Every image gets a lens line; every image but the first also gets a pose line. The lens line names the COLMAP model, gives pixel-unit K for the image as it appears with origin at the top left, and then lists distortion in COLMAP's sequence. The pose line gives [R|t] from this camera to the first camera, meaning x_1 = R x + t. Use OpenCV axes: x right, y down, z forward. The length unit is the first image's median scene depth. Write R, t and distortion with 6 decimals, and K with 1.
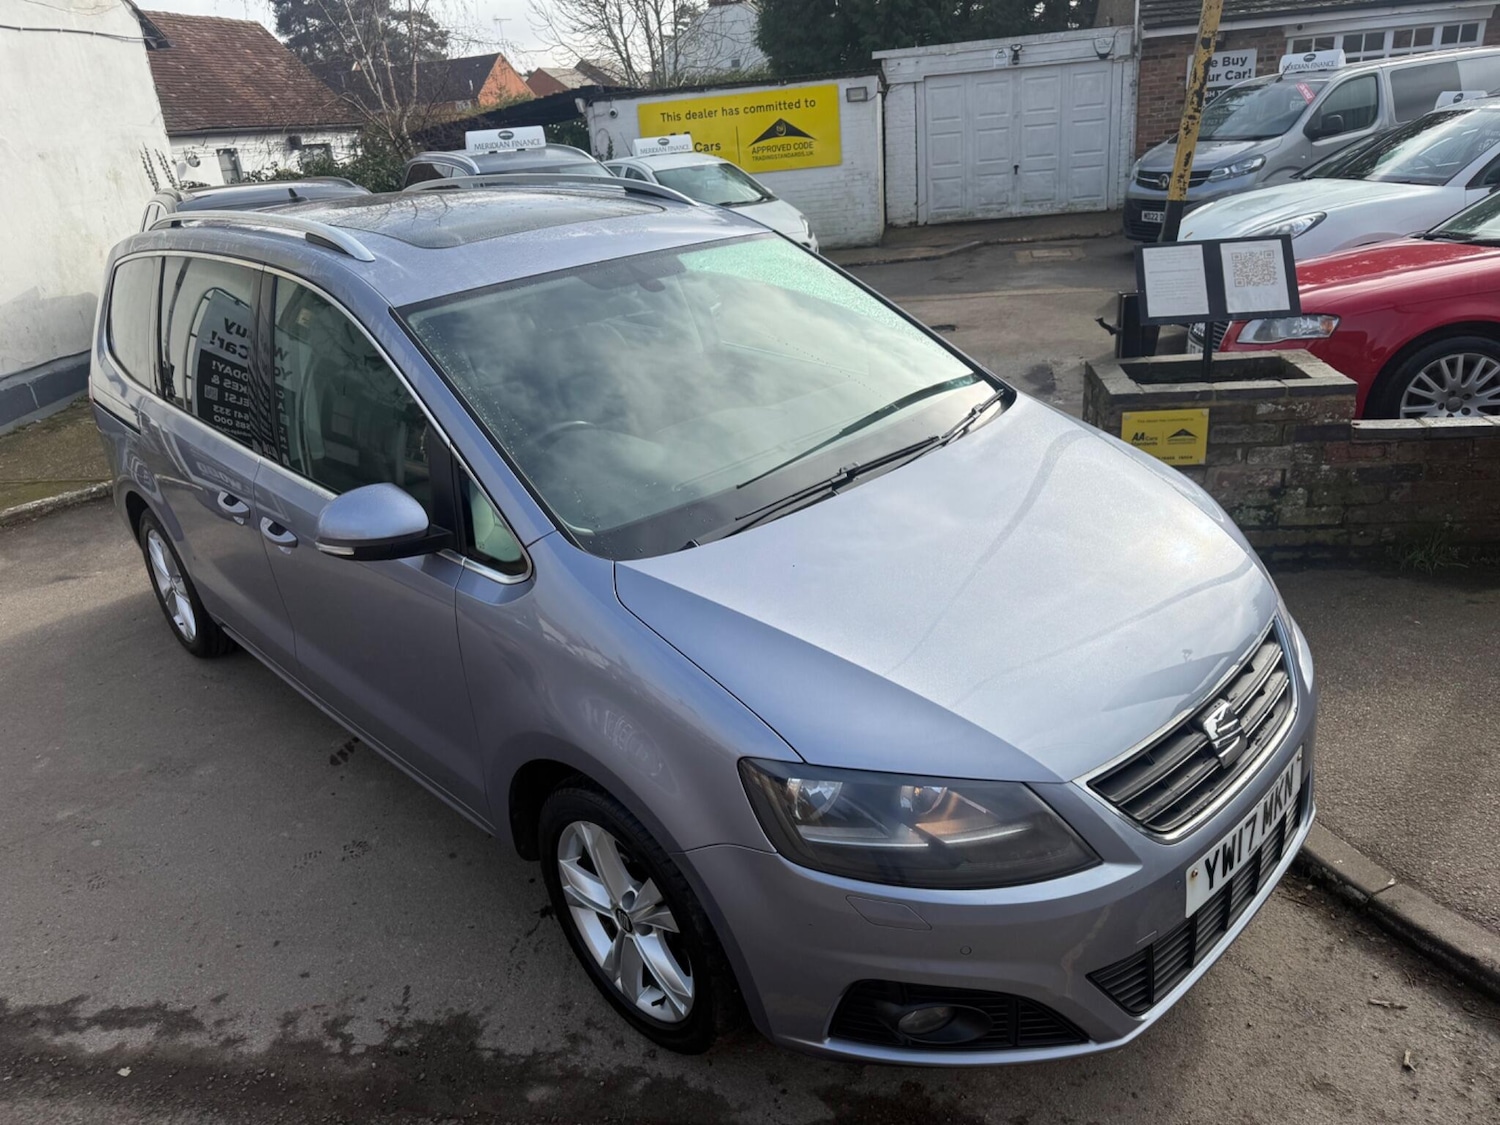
lens RADIAL K [[1062.3, 0, 743.7], [0, 1062.3, 546.2], [0, 0, 1]] dist [0.006075, -0.006608]
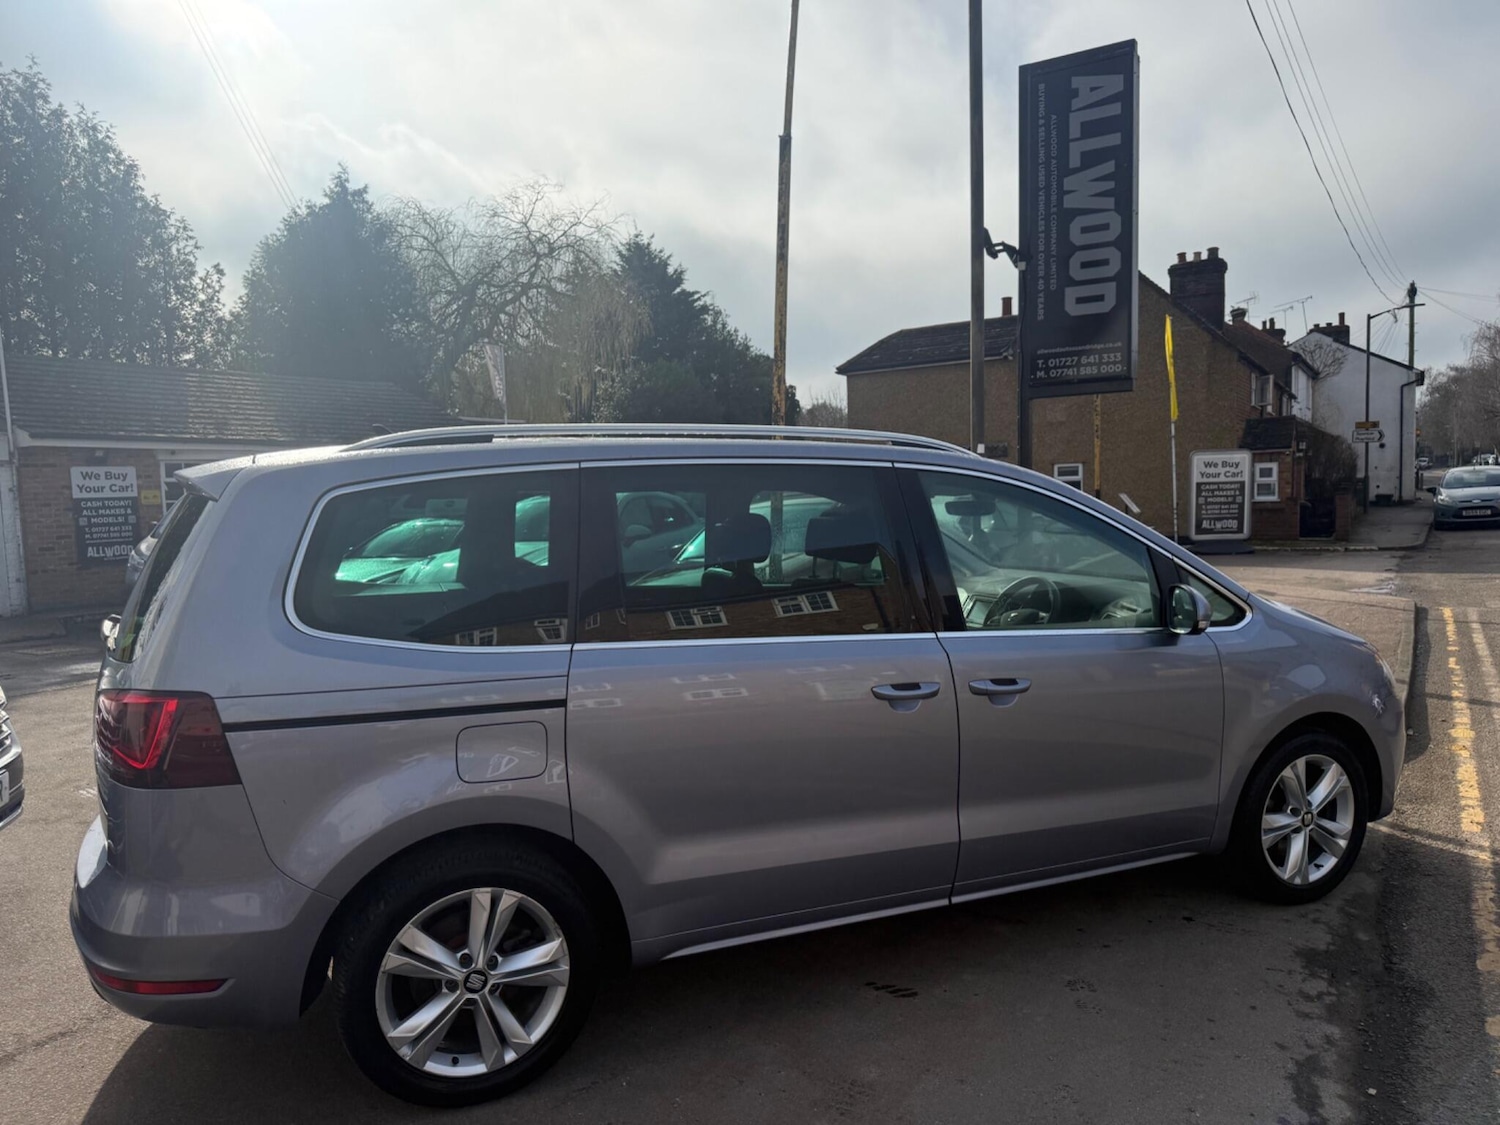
lens RADIAL K [[1056.7, 0, 750.1], [0, 1056.7, 557.5], [0, 0, 1]] dist [0.008547, -0.000912]
pose [[0.355528, 0.016251, 0.934524, -1.181818], [0.347375, 0.925932, -0.148256, -0.049680], [-0.867716, 0.377340, 0.323550, 0.637155]]
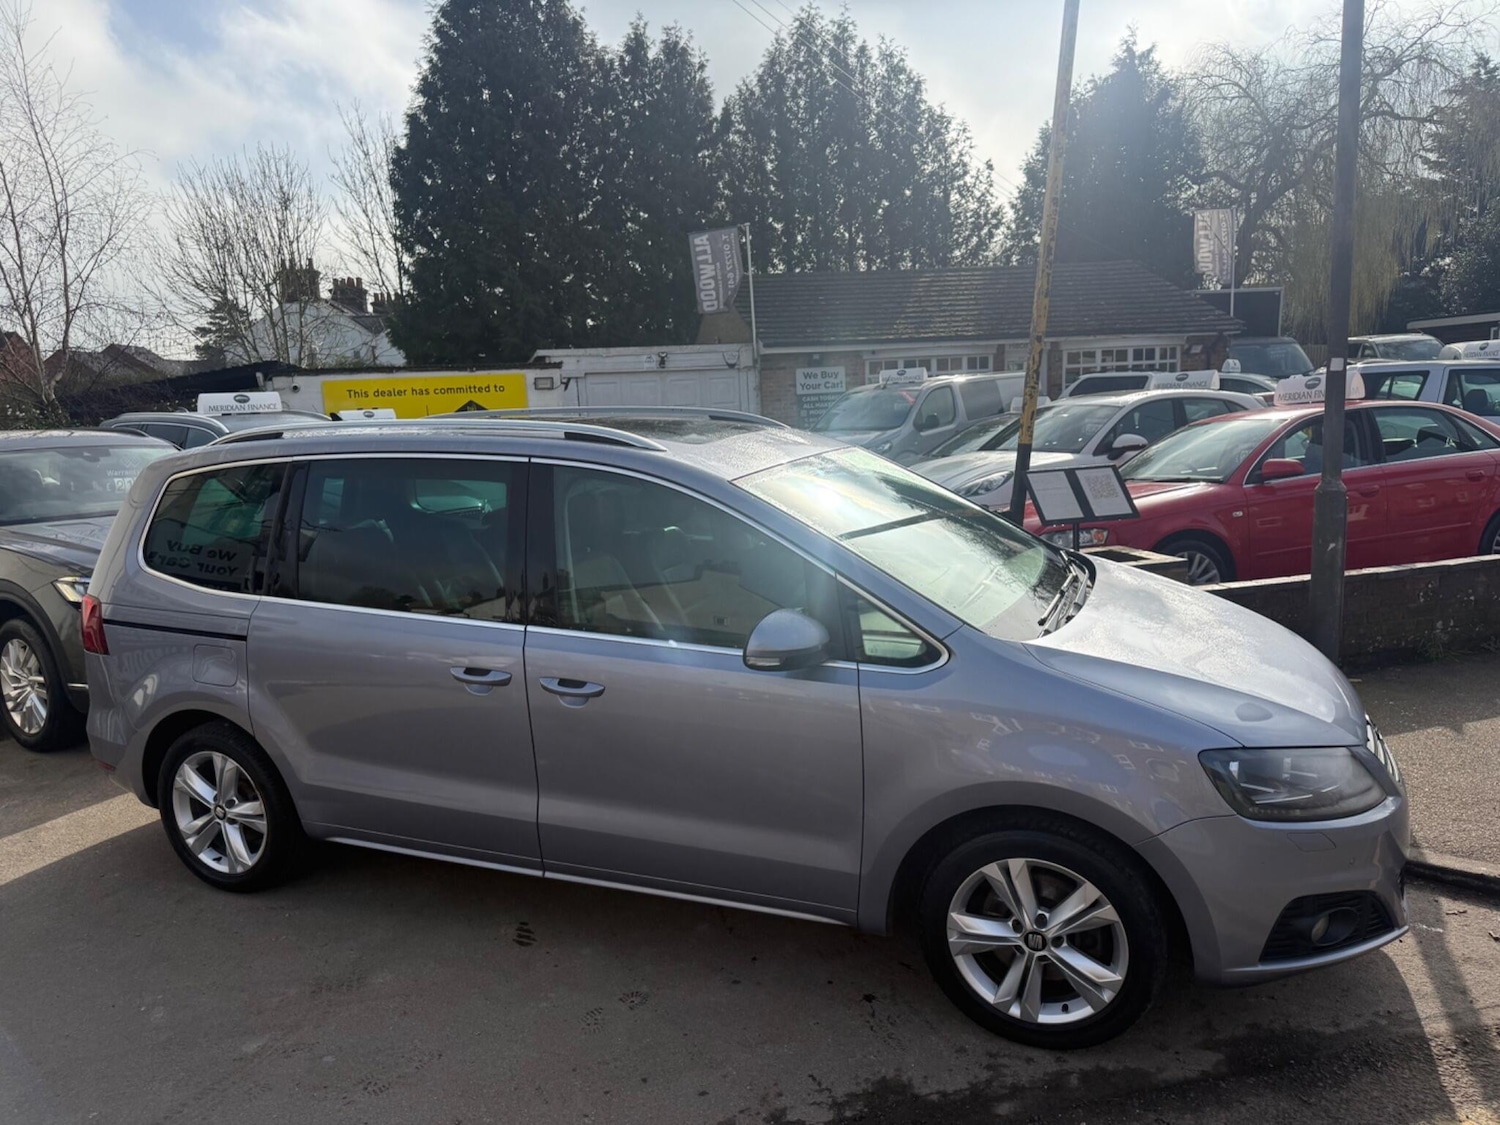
lens RADIAL K [[1042.3, 0, 750.0], [0, 1042.3, 562.5], [0, 0, 1]] dist [0.125193, -0.240192]
pose [[0.914742, -0.021149, 0.403486, -0.539608], [0.119920, 0.967841, -0.221139, 0.094896], [-0.385833, 0.250671, 0.887861, -0.043691]]
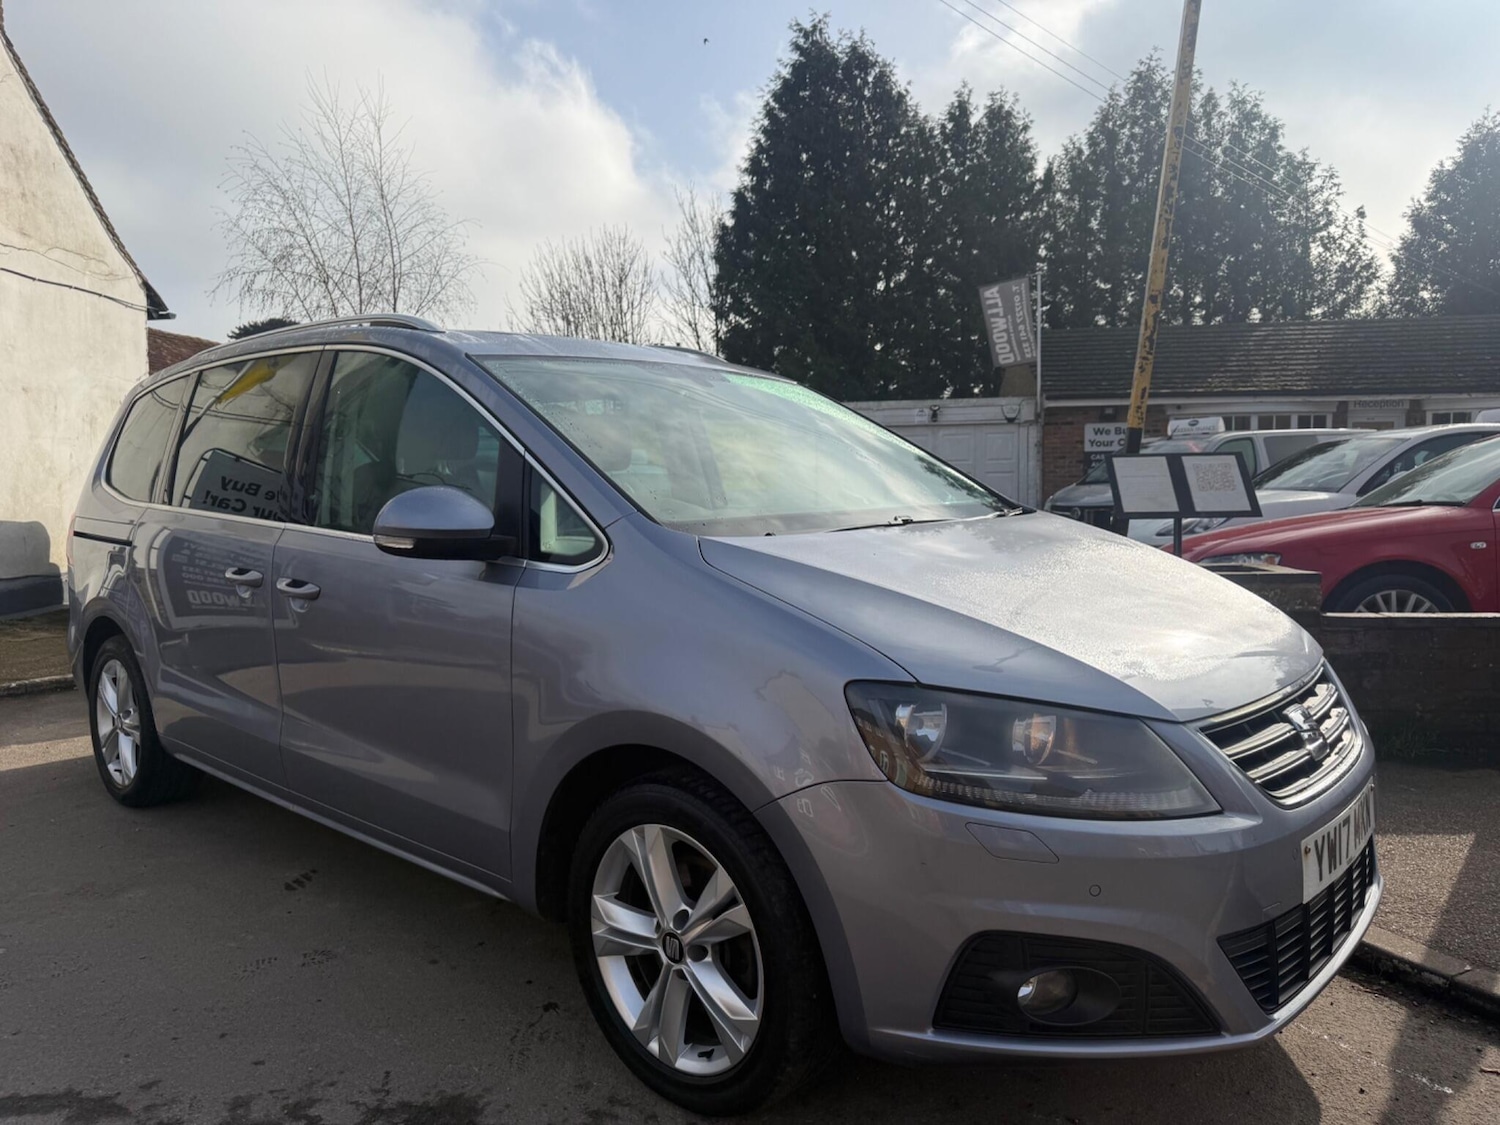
lens RADIAL K [[1055.7, 0, 750.0], [0, 1055.7, 562.5], [0, 0, 1]] dist [0.023587, -0.027749]
pose [[0.994518, 0.066074, 0.081046, -0.084889], [-0.037629, 0.949282, -0.312167, 0.191549], [-0.097562, 0.307406, 0.946564, 0.035857]]
